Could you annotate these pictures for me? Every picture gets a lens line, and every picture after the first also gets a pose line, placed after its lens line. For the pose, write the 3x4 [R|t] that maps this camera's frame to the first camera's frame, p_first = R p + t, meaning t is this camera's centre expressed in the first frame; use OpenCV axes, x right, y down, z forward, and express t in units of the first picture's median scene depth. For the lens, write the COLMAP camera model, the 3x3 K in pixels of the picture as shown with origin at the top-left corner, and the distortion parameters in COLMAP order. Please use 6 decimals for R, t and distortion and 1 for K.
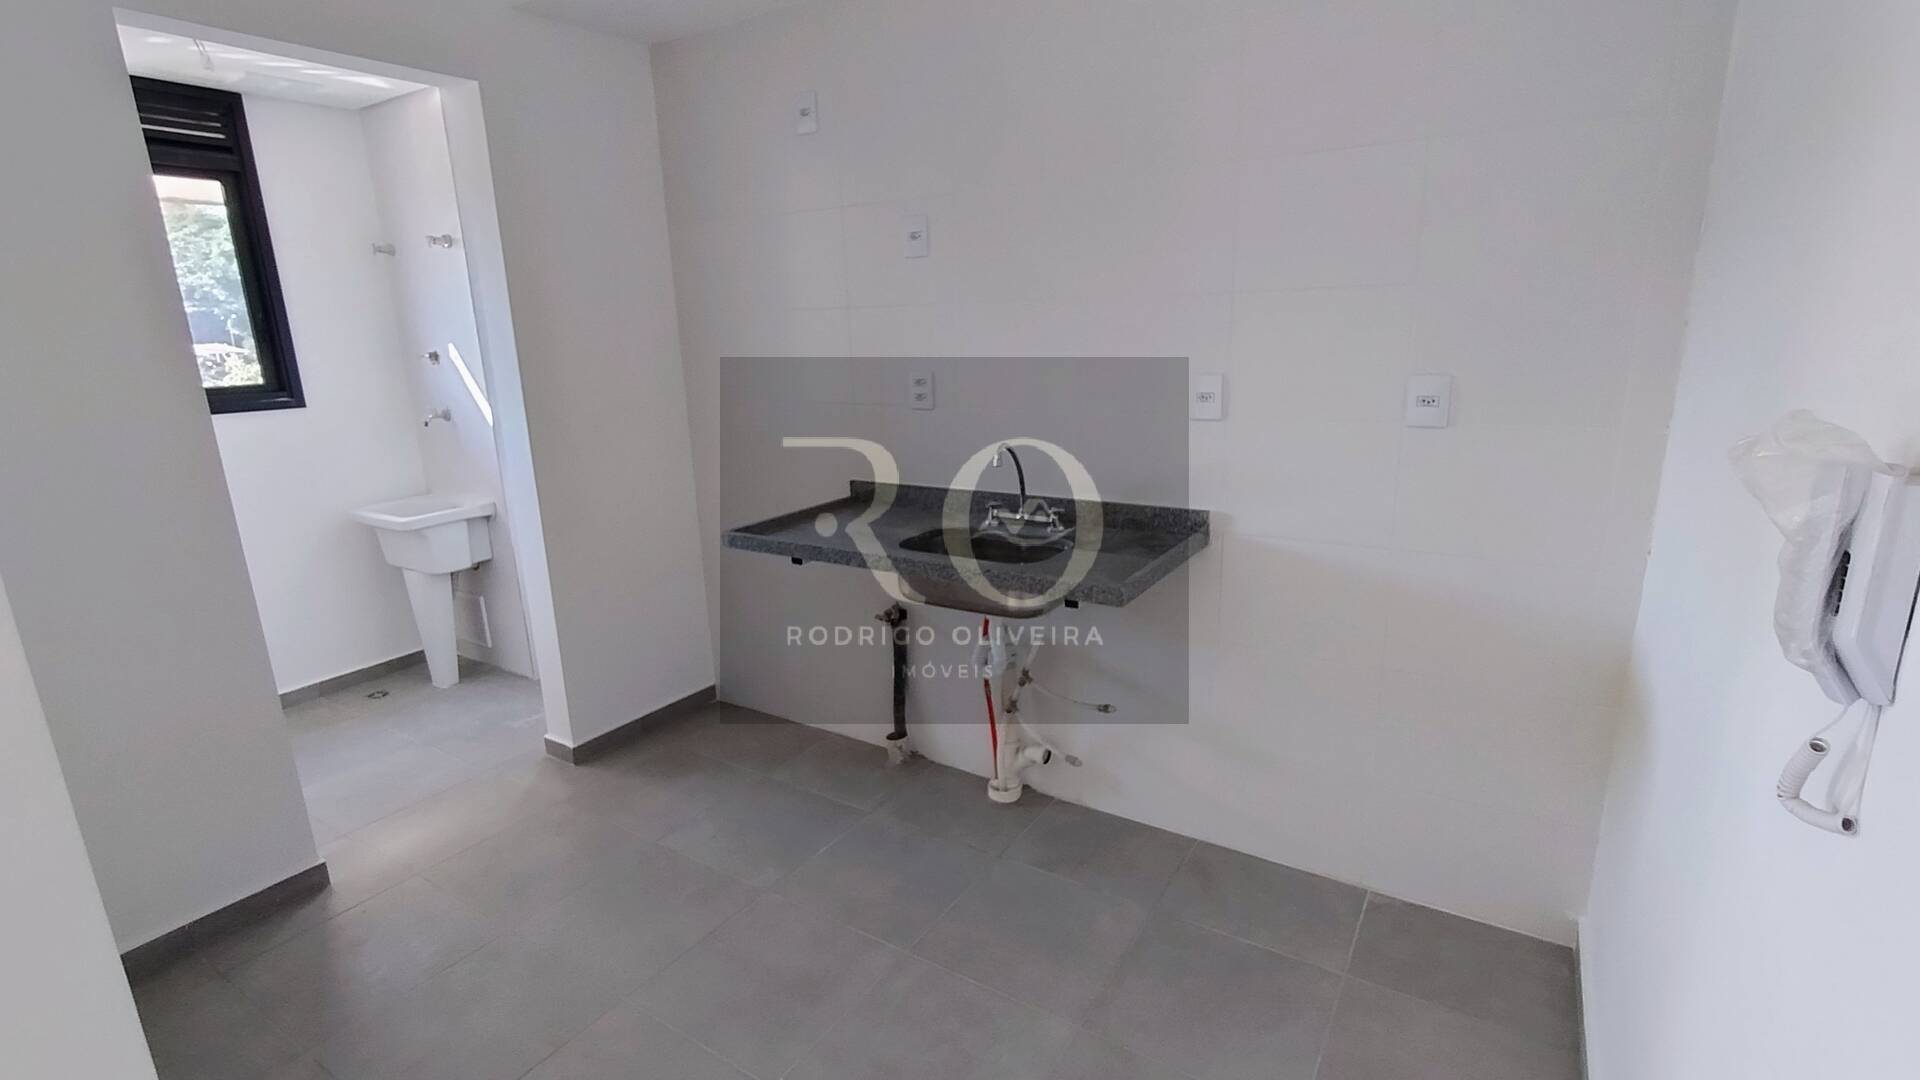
lens RADIAL K [[875.5, 0, 958.4], [0, 875.5, 535.6], [0, 0, 1]] dist [-0.004930, 0.001948]
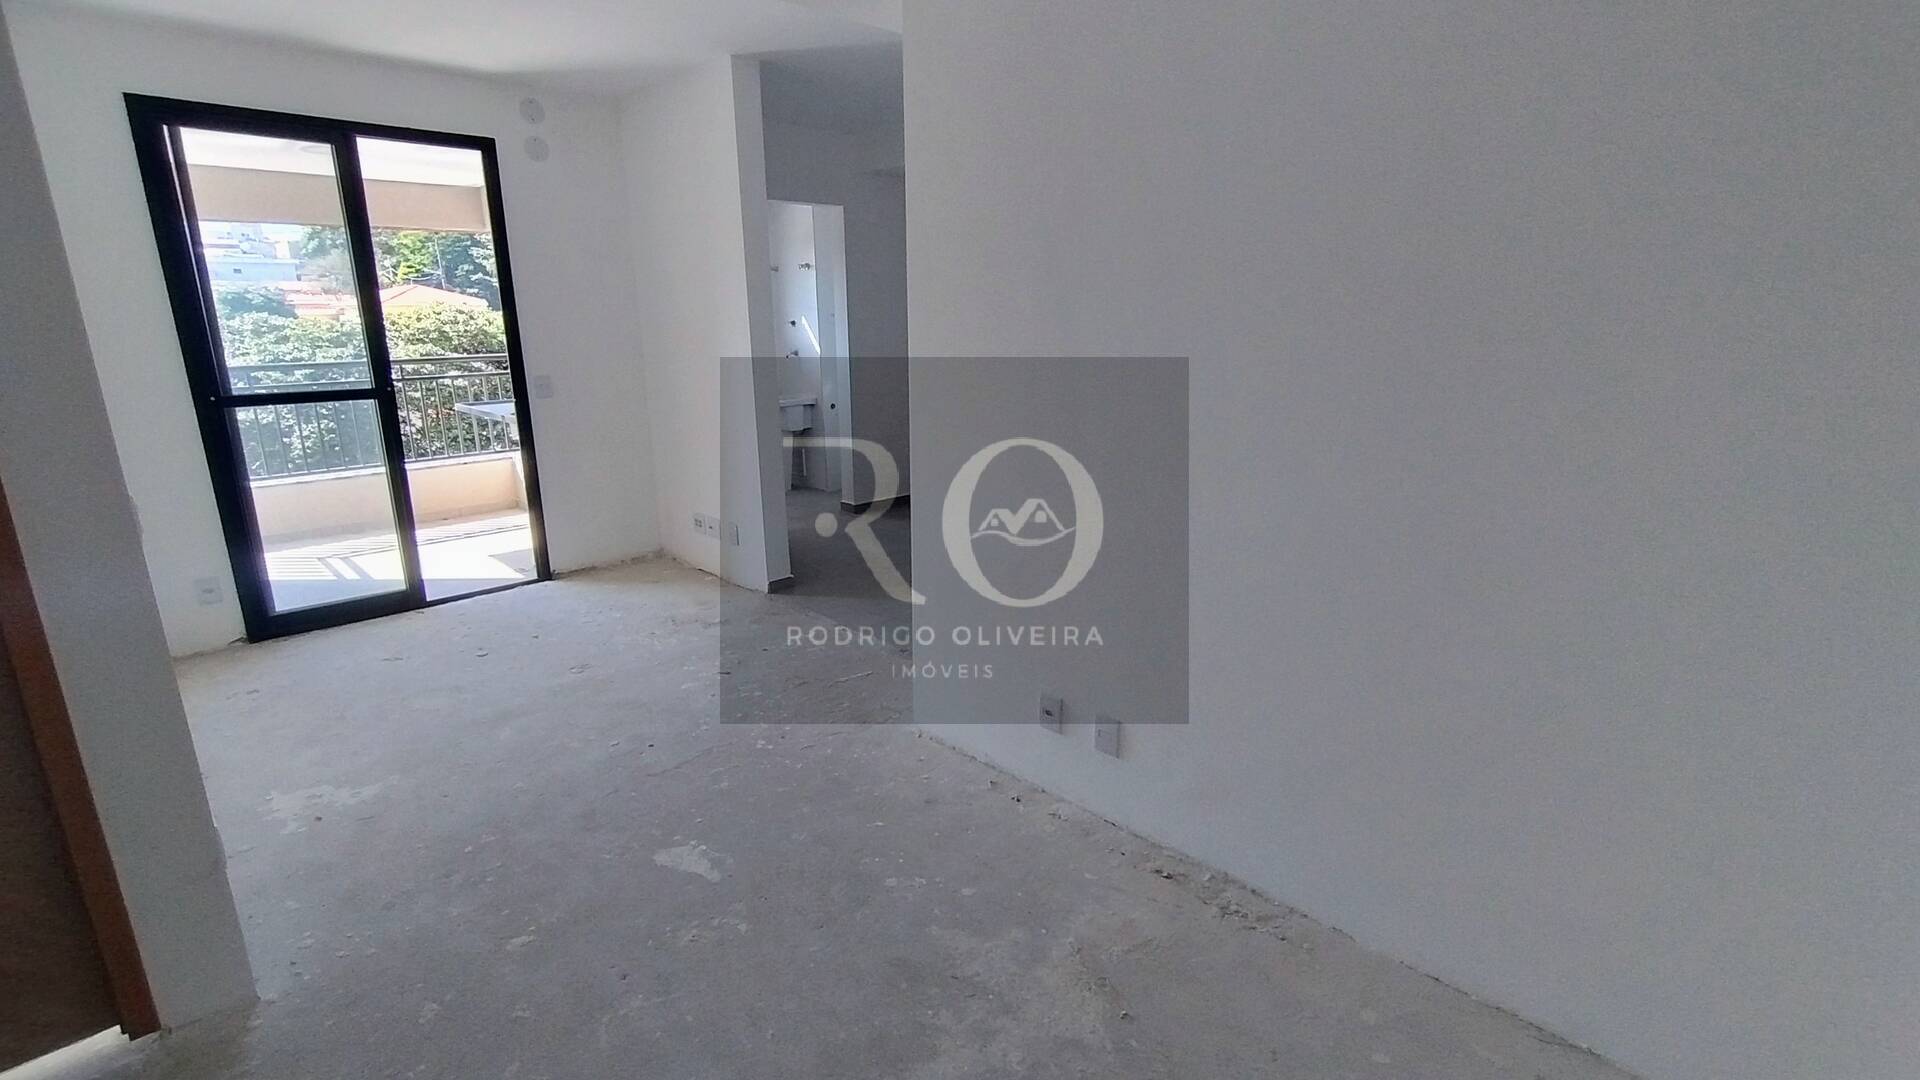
lens RADIAL K [[875.5, 0, 958.5], [0, 875.5, 533.3], [0, 0, 1]] dist [-0.004930, 0.001948]
pose [[0.974526, 0.075851, -0.211057, 0.311904], [-0.072775, 0.997099, 0.022316, 0.278636], [0.212138, -0.006388, 0.977219, -1.208490]]
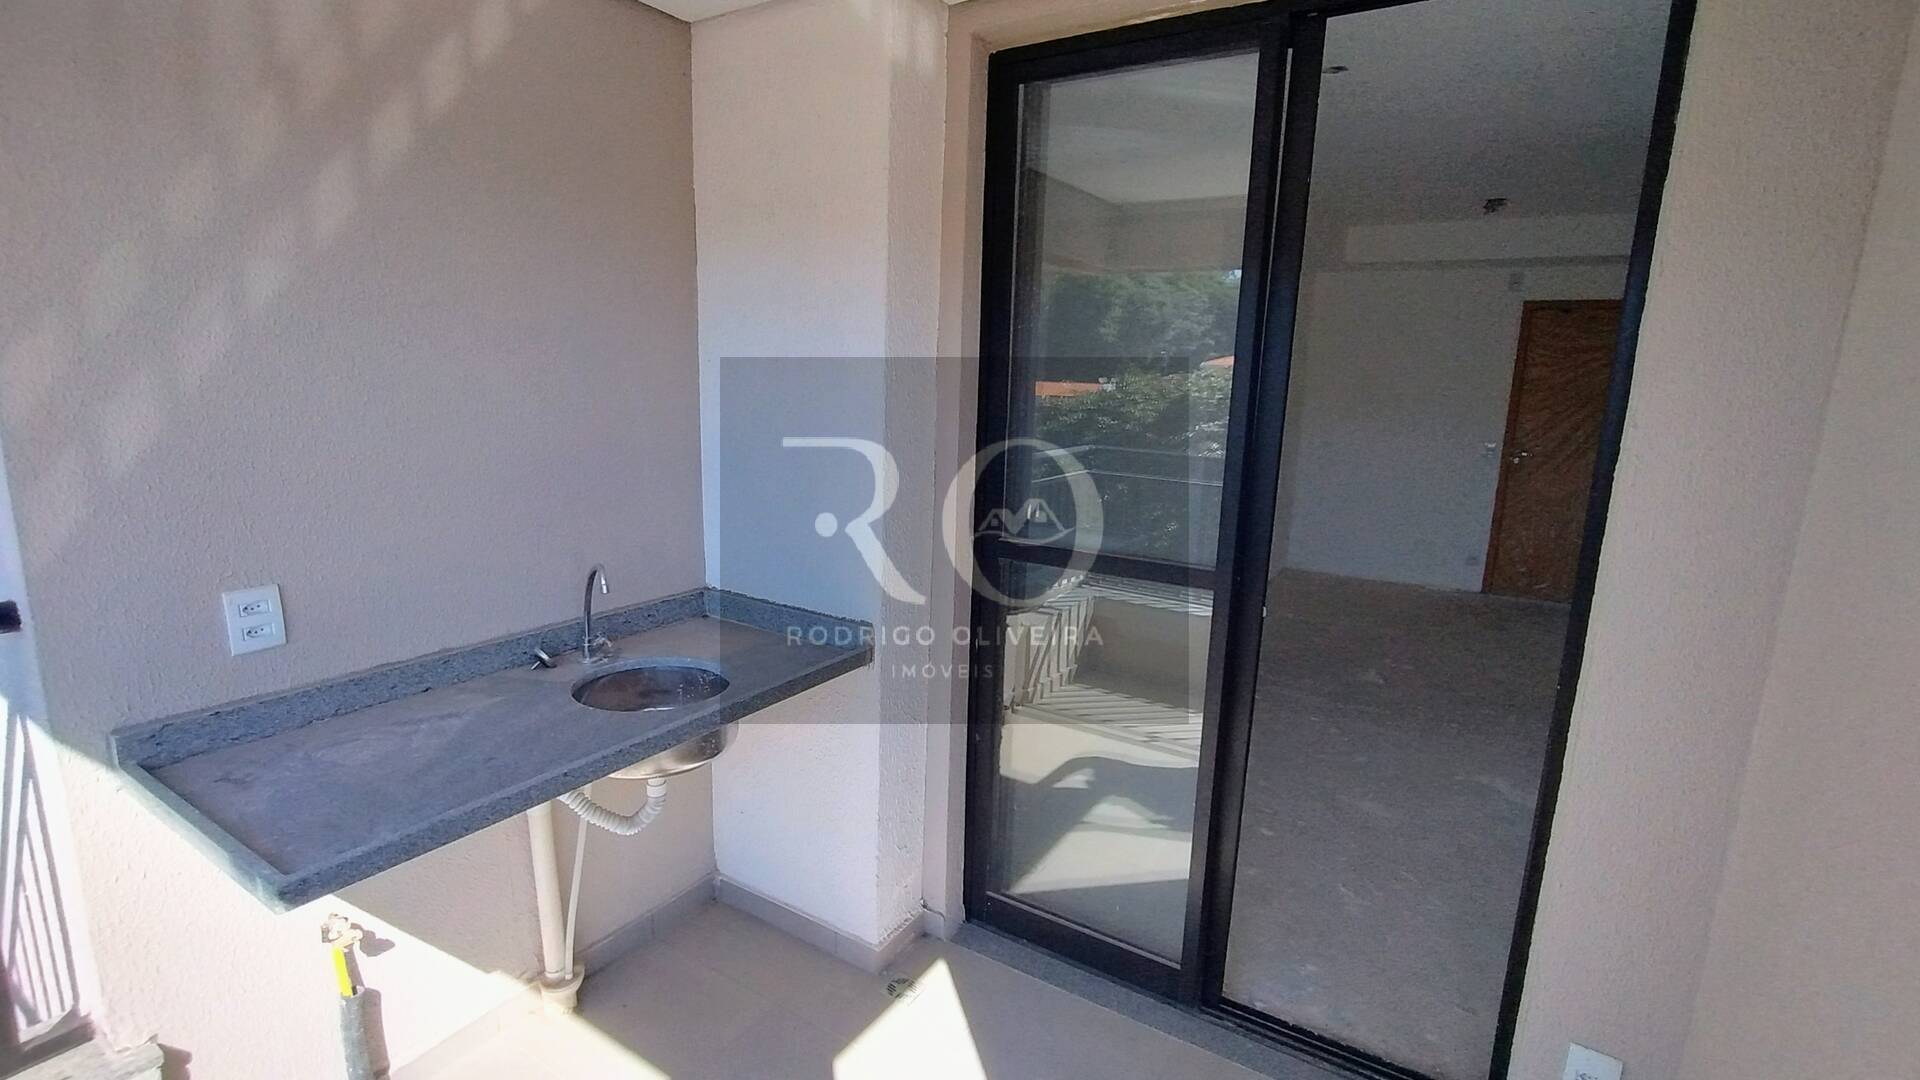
lens RADIAL K [[875.5, 0, 966.8], [0, 875.5, 552.8], [0, 0, 1]] dist [-0.004930, 0.001948]
pose [[-0.010241, -0.173559, 0.984770, -1.850163], [0.210970, 0.962279, 0.171789, -0.061917], [-0.977439, 0.209516, 0.026761, 0.345446]]
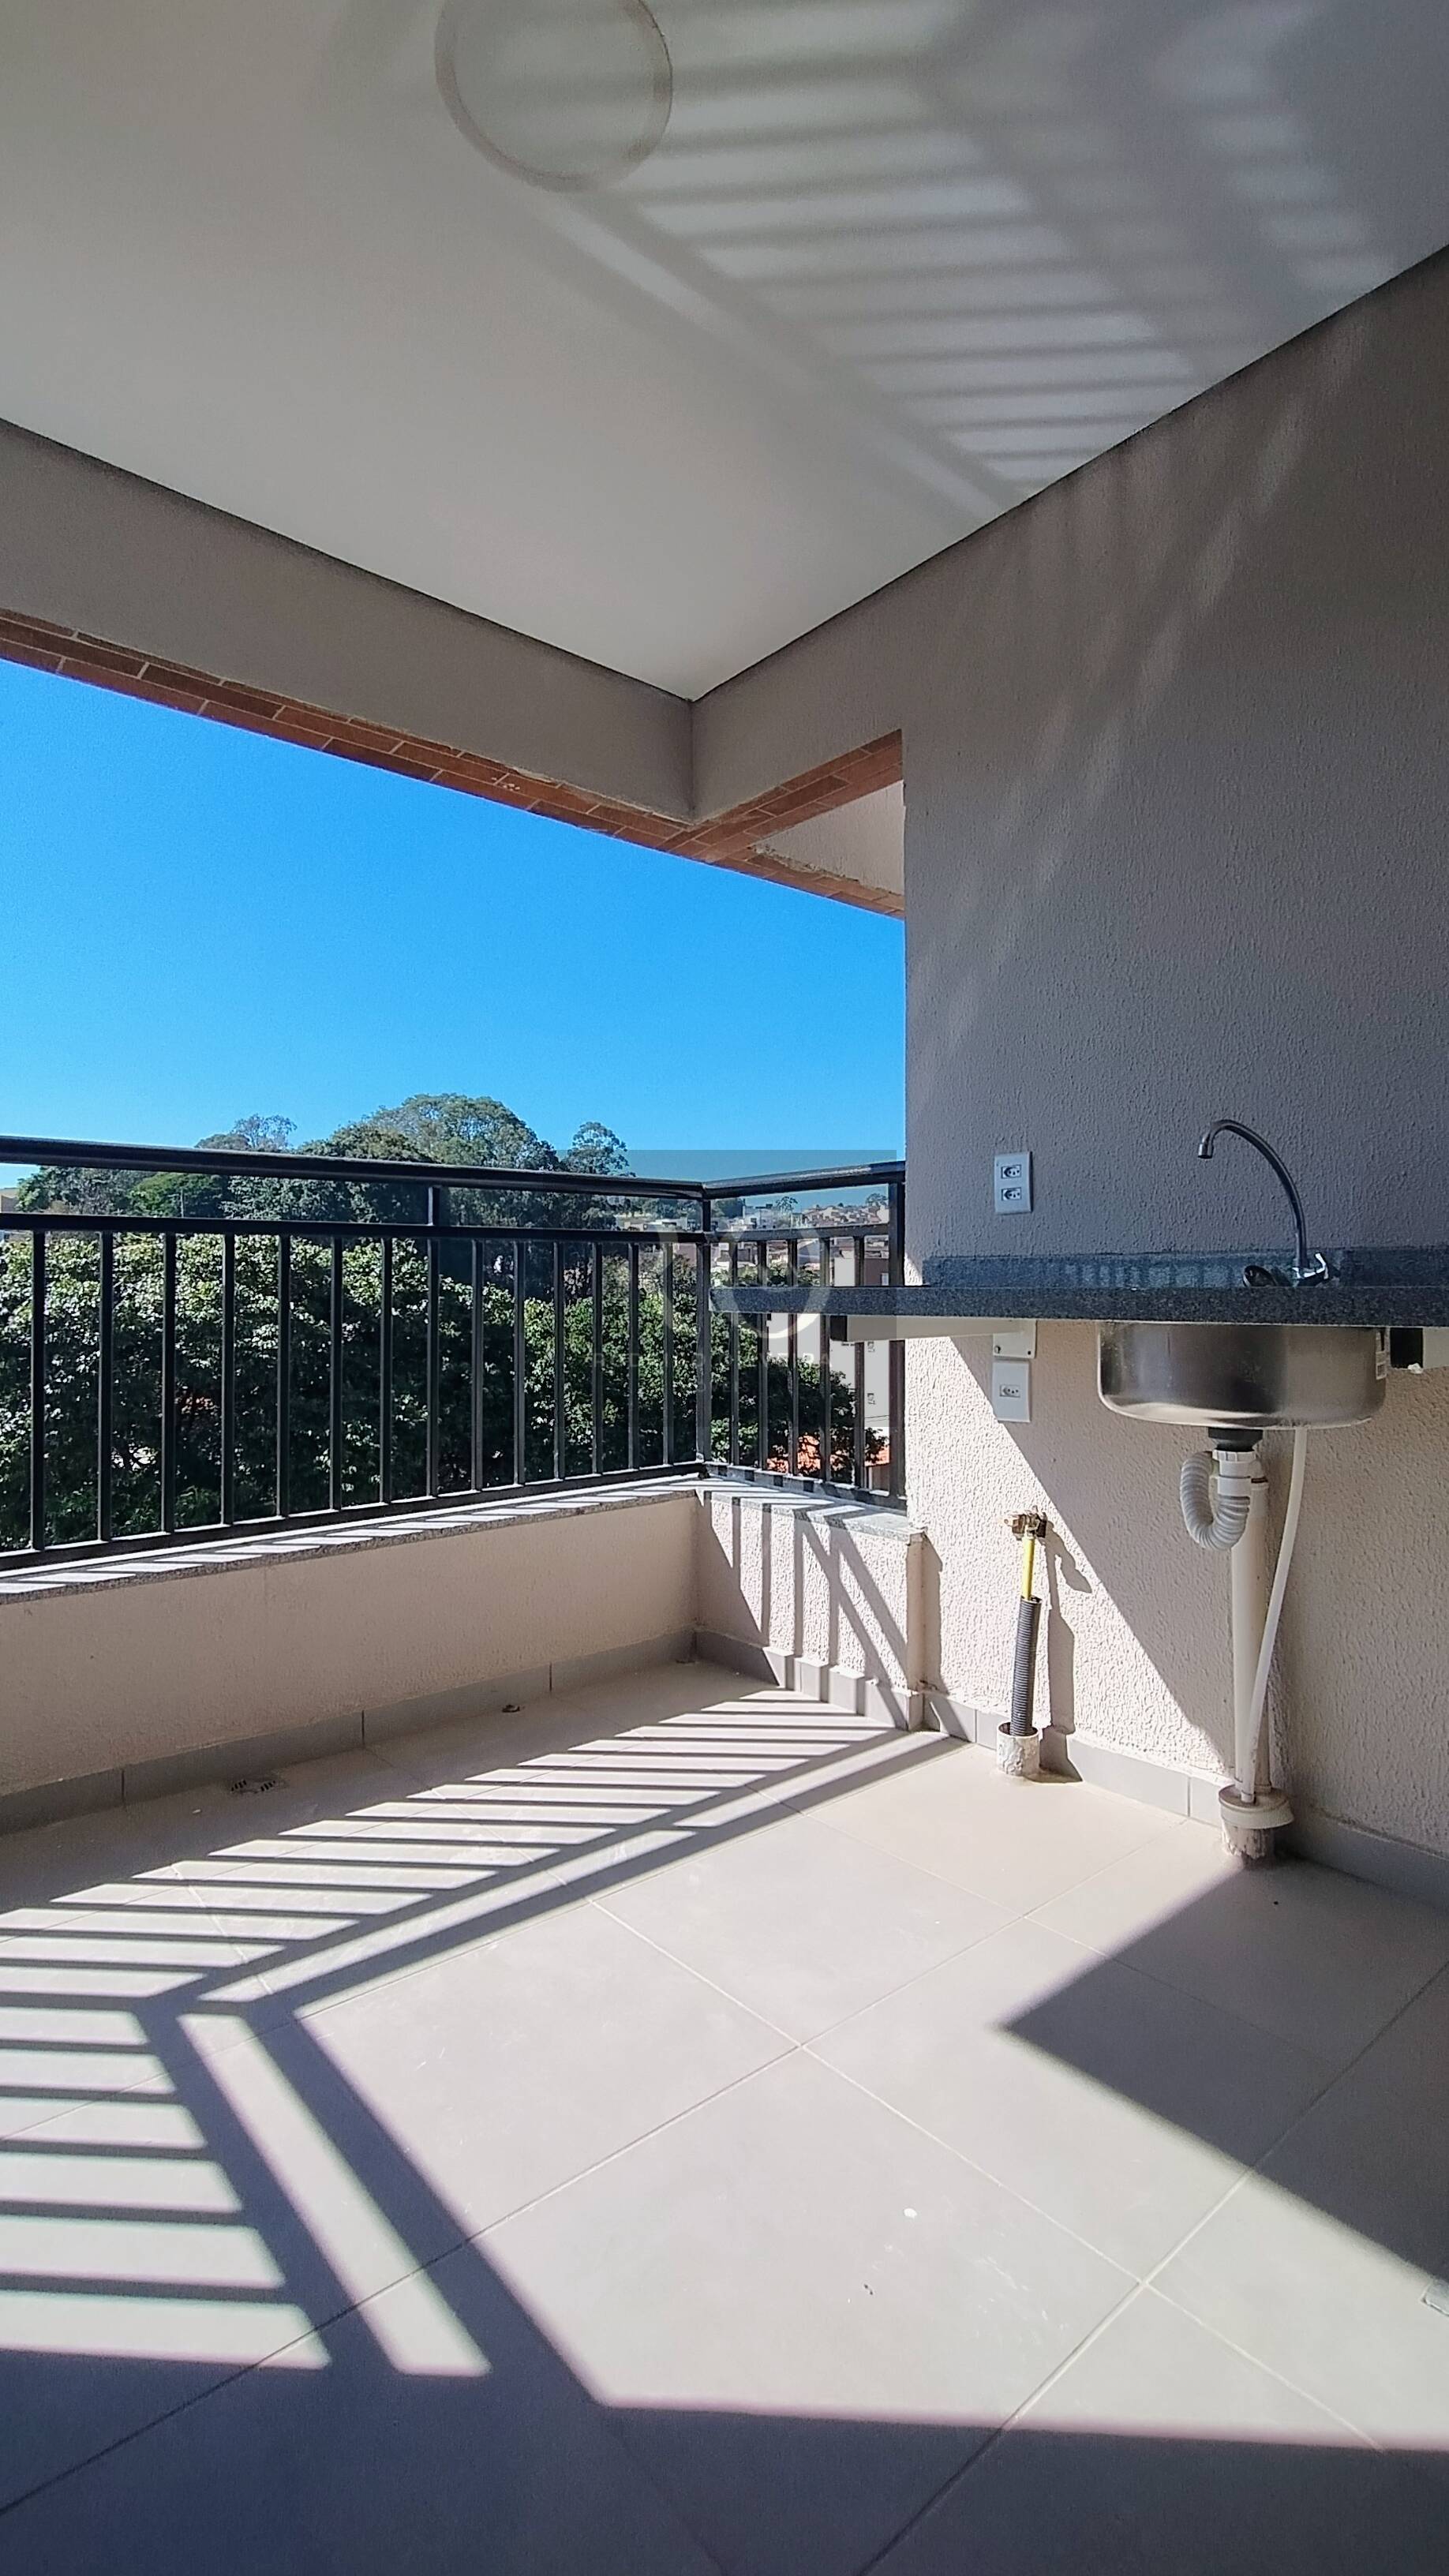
lens RADIAL K [[1174.7, 0, 720.8], [0, 1174.7, 1278.9], [0, 0, 1]] dist [-0.004930, 0.001948]
pose [[0.954025, 0.024978, -0.298684, -1.223808], [-0.096317, 0.969215, -0.226595, 0.260625], [0.283829, 0.244945, 0.927061, 0.008187]]
